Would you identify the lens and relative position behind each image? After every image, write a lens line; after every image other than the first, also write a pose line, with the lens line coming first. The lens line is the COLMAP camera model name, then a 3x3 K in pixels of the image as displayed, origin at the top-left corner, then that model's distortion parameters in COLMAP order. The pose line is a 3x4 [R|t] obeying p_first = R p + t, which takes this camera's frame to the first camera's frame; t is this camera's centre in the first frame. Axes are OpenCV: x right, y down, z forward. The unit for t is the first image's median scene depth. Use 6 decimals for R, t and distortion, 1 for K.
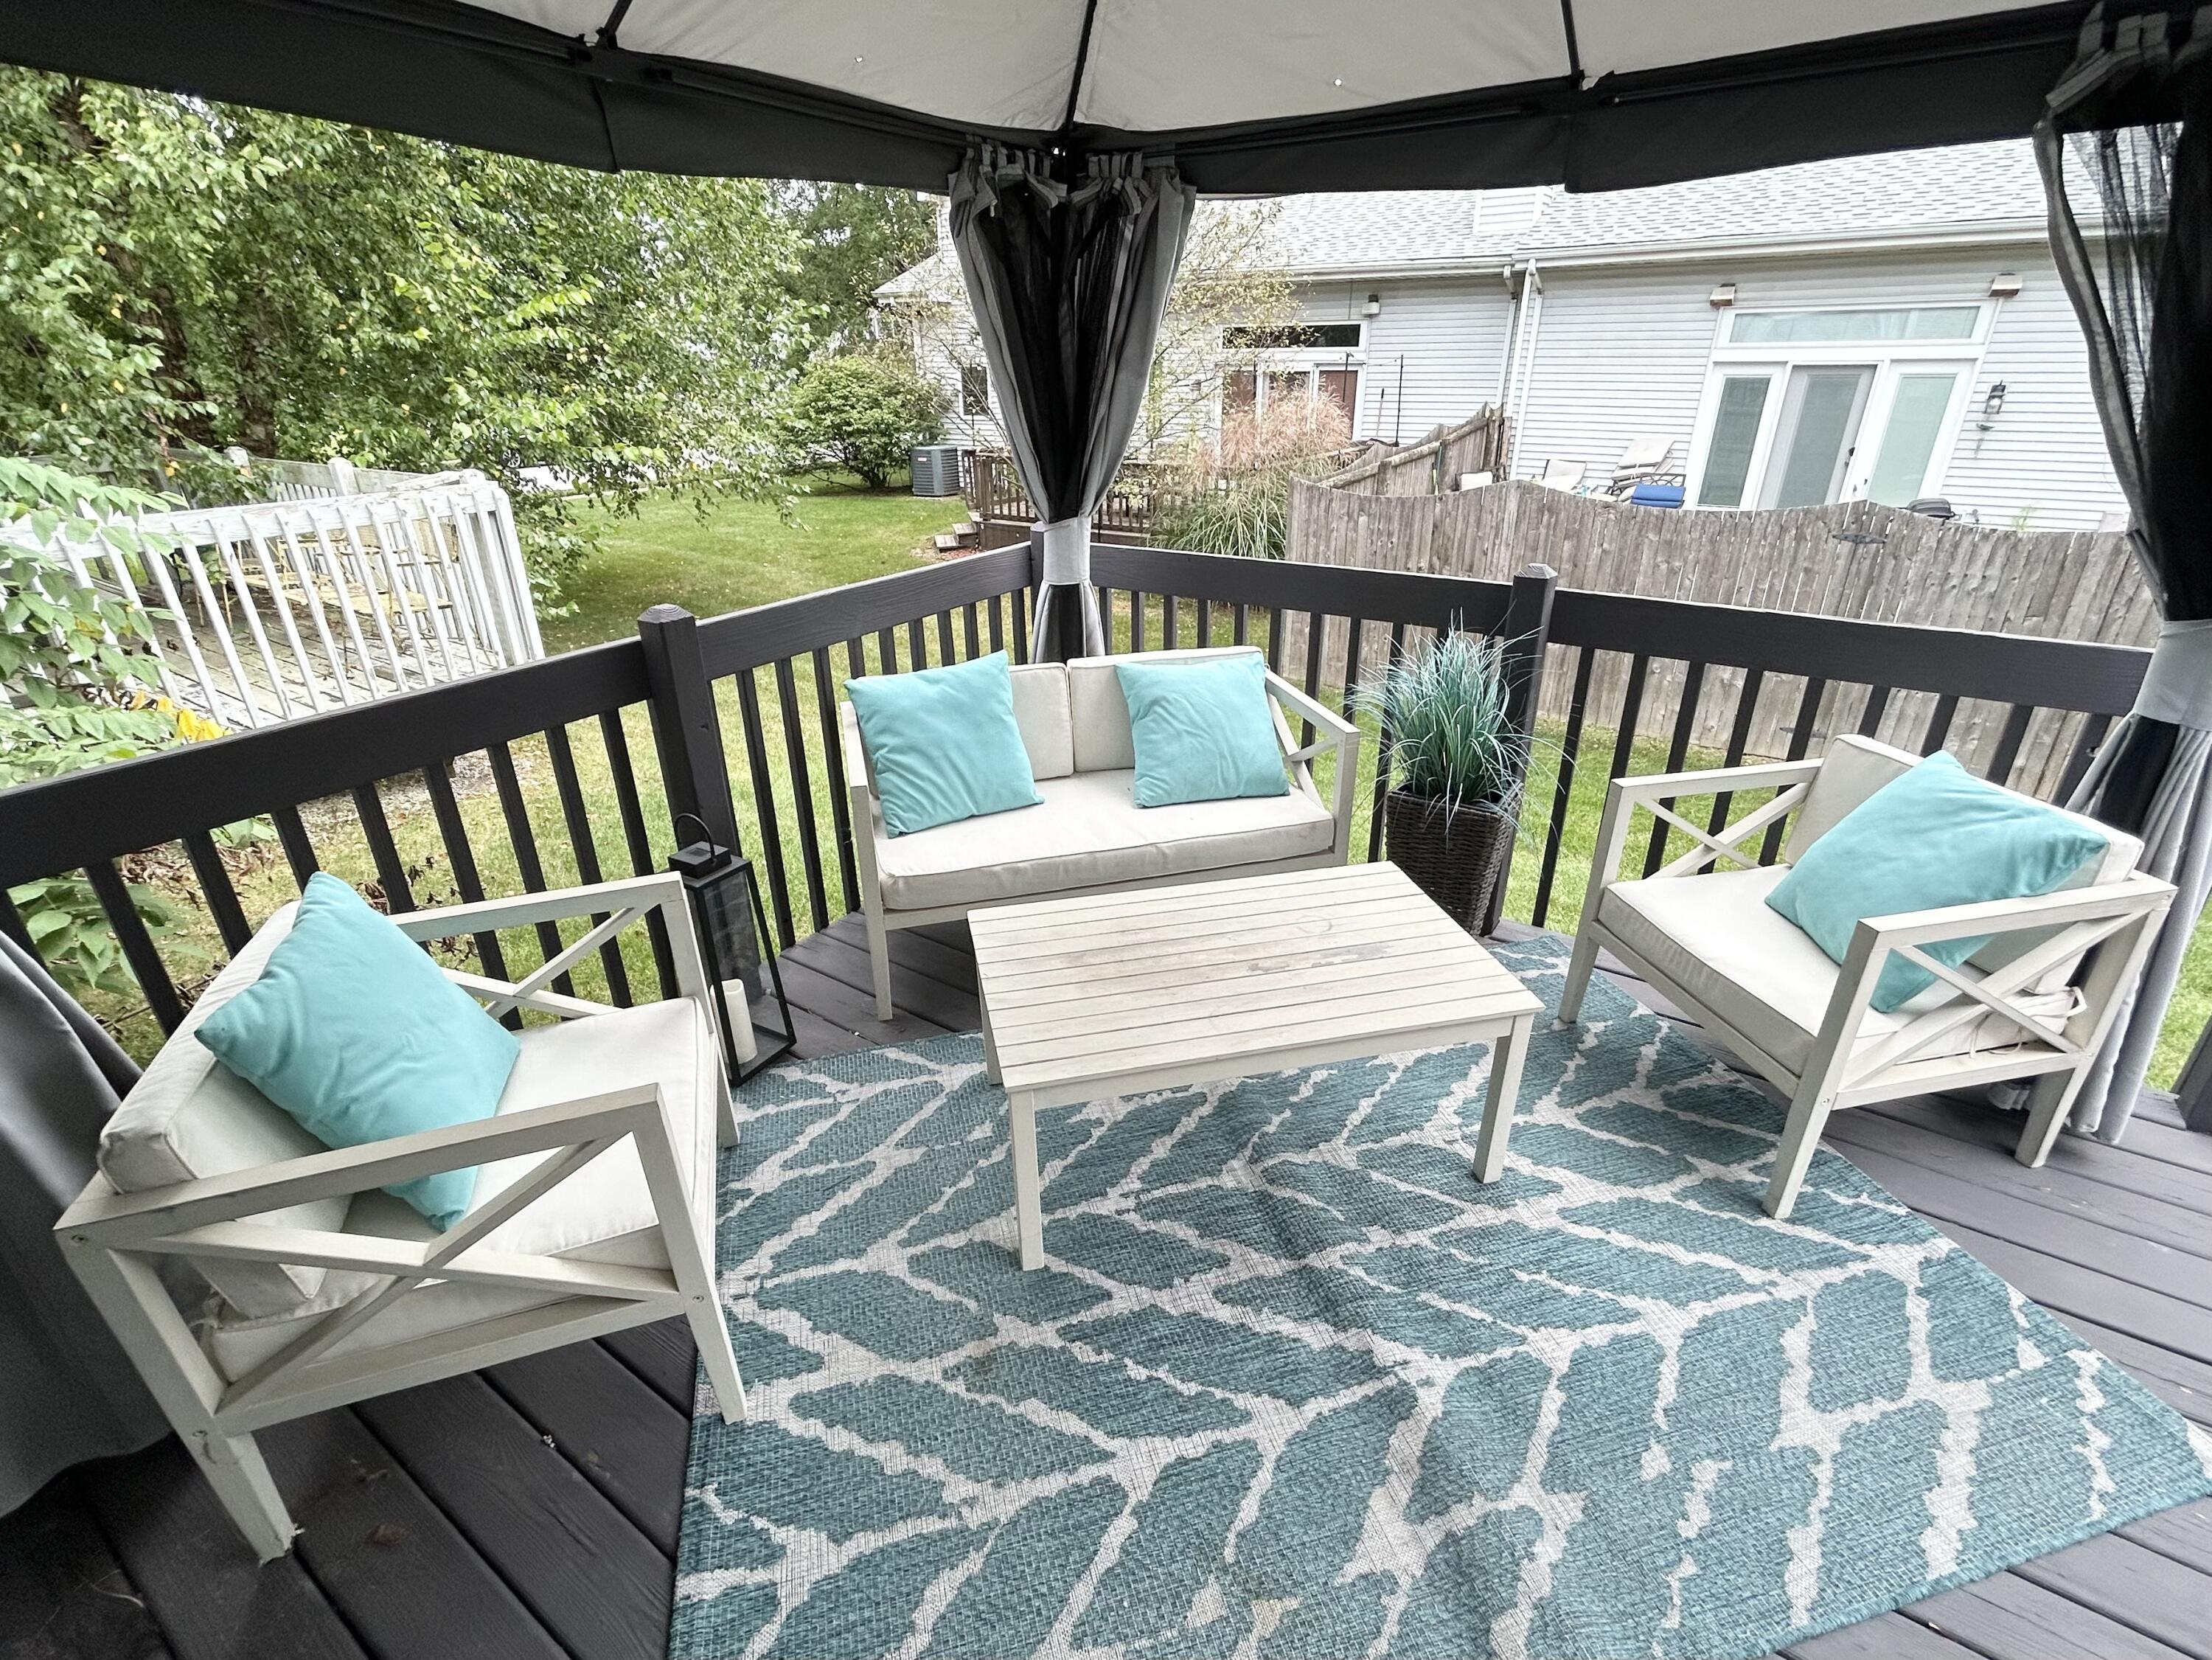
lens RADIAL K [[1010.1, 0, 1109.8], [0, 1010.1, 826.0], [0, 0, 1]] dist [-0.005133, 0.000939]
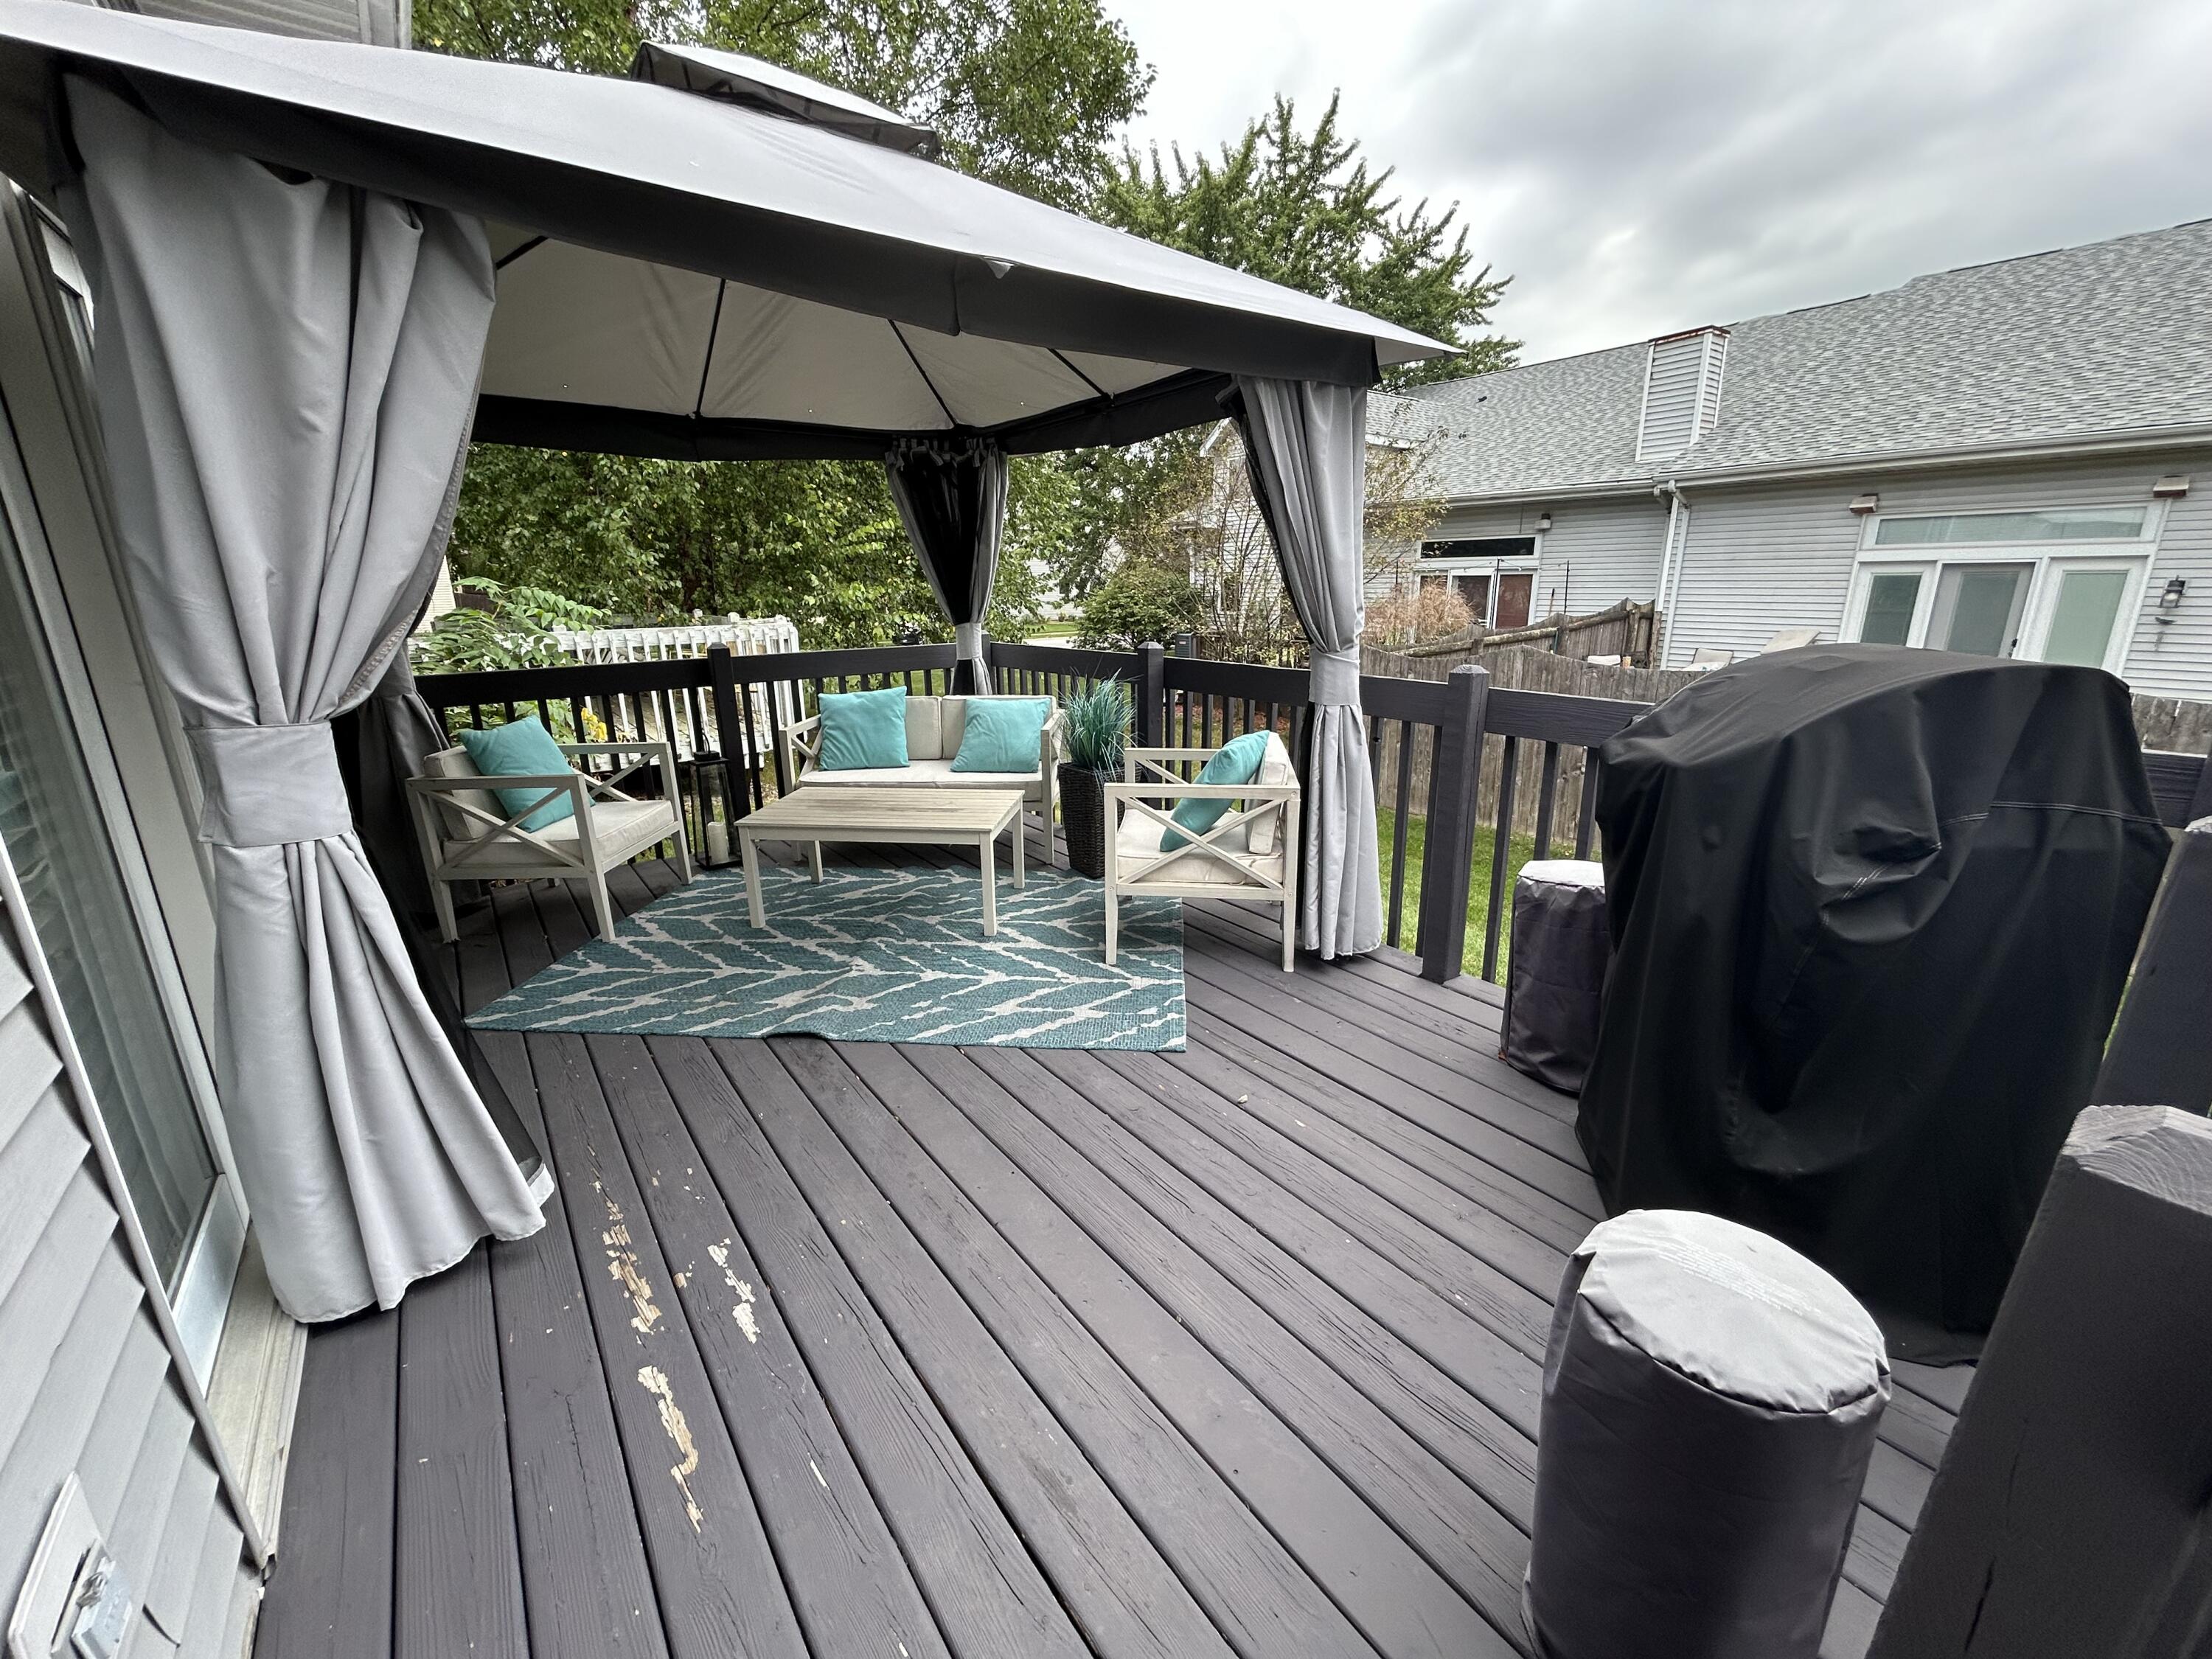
lens RADIAL K [[888.2, 0, 1106.0], [0, 888.2, 822.7], [0, 0, 1]] dist [-0.003863, -0.000439]
pose [[0.941900, 0.086053, -0.324682, 0.417318], [-0.137836, 0.980513, -0.139987, 0.131757], [0.306309, 0.176607, 0.935406, -0.195391]]
